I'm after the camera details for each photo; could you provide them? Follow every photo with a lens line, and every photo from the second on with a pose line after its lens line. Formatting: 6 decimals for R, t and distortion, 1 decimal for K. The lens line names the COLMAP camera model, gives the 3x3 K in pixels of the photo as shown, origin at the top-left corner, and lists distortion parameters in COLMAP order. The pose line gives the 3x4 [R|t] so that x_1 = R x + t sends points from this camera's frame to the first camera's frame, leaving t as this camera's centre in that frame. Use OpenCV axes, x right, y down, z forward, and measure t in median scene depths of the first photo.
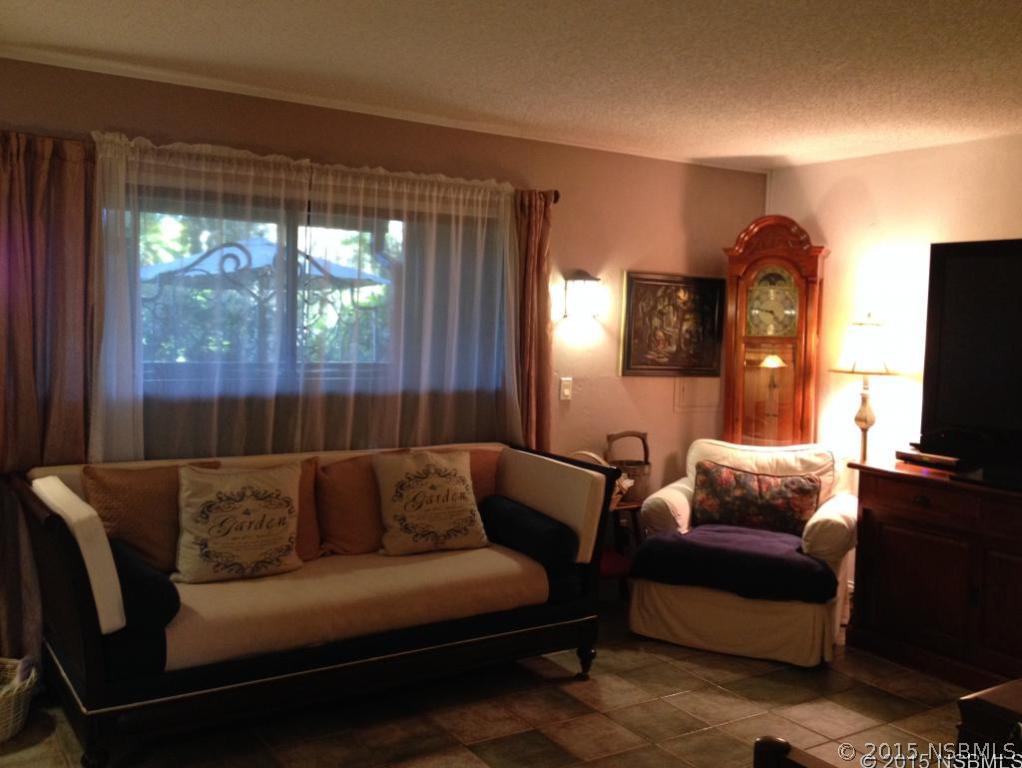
lens RADIAL K [[1001.9, 0, 511.0], [0, 1001.9, 384.0], [0, 0, 1]] dist [-0.010717, -0.010809]
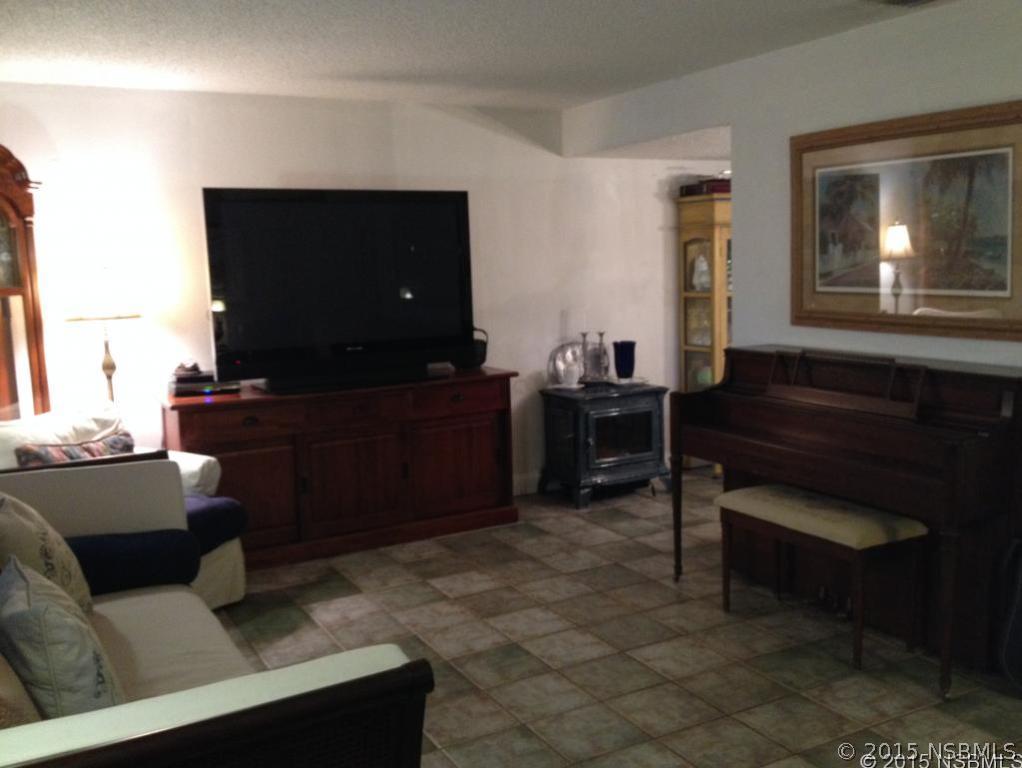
lens RADIAL K [[1001.9, 0, 511.0], [0, 1001.9, 384.0], [0, 0, 1]] dist [-0.010717, -0.010809]
pose [[0.076573, -0.176875, 0.981250, -0.658969], [0.094049, 0.981033, 0.169497, -0.086200], [-0.992618, 0.079306, 0.091755, 0.597460]]
